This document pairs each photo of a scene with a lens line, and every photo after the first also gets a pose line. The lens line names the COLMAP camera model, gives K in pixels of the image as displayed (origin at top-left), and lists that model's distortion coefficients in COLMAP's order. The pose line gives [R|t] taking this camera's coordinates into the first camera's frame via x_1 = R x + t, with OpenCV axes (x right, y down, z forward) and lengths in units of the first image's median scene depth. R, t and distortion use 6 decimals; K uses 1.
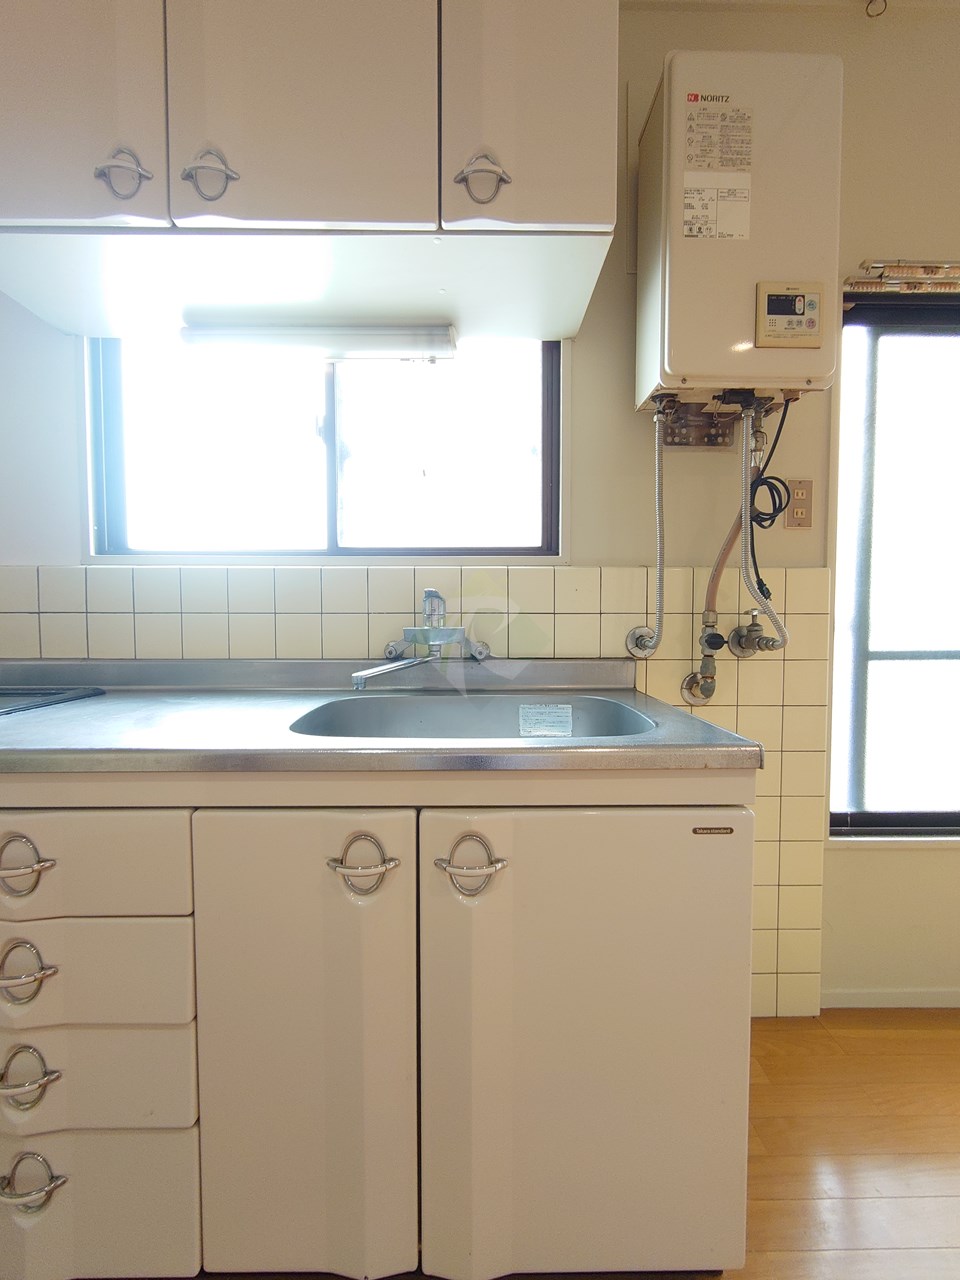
lens RADIAL K [[549.6, 0, 480.0], [0, 549.6, 640.0], [0, 0, 1]] dist [0.000174, -0.000103]
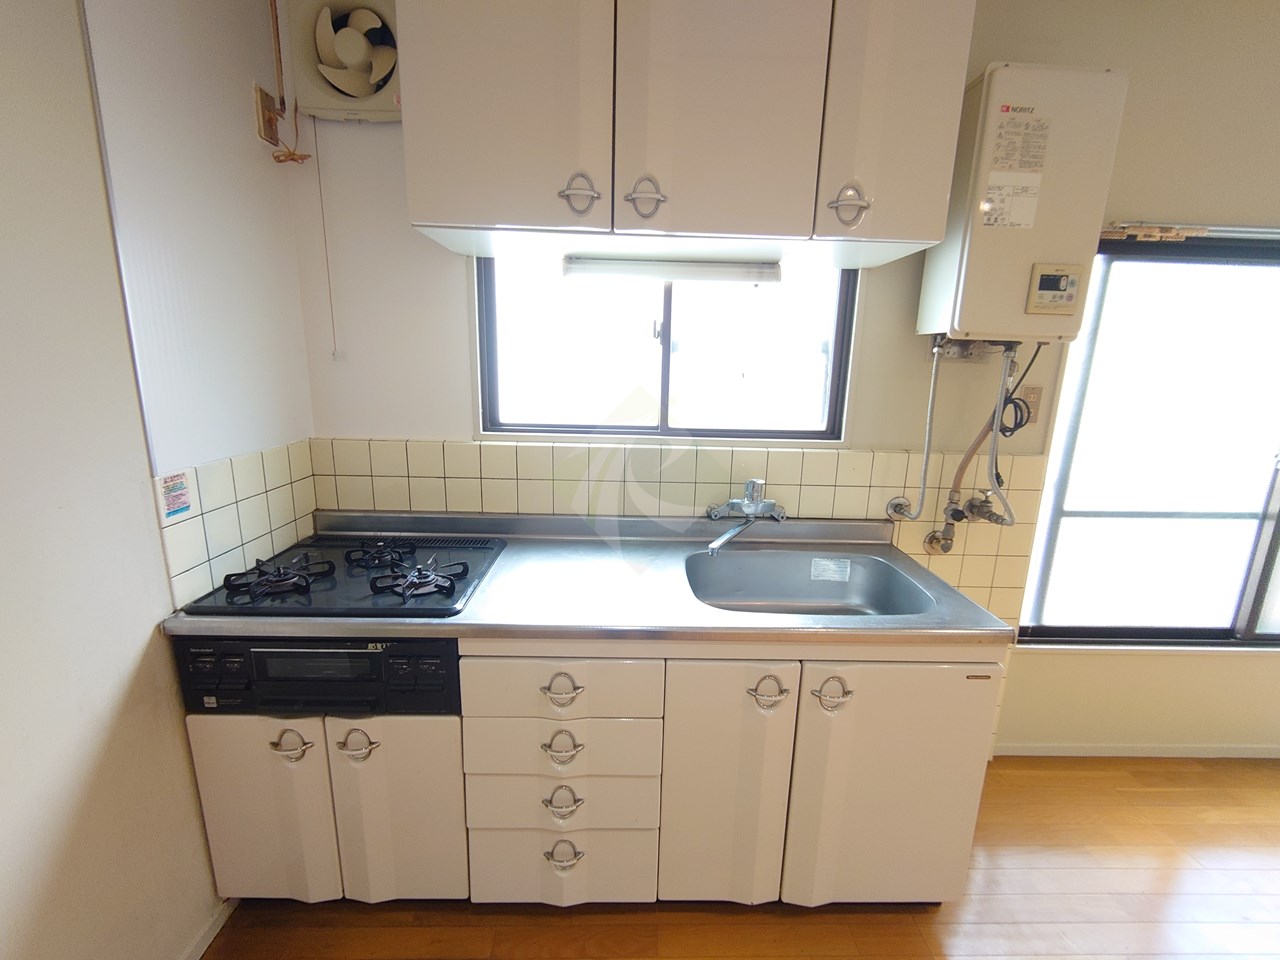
lens RADIAL K [[544.3, 0, 642.3], [0, 544.3, 479.5], [0, 0, 1]] dist [-0.000084, -0.000335]
pose [[0.999685, 0.021115, 0.013553, -0.375604], [-0.023128, 0.984921, 0.171454, -0.300012], [-0.009729, -0.171714, 0.985099, -0.306147]]
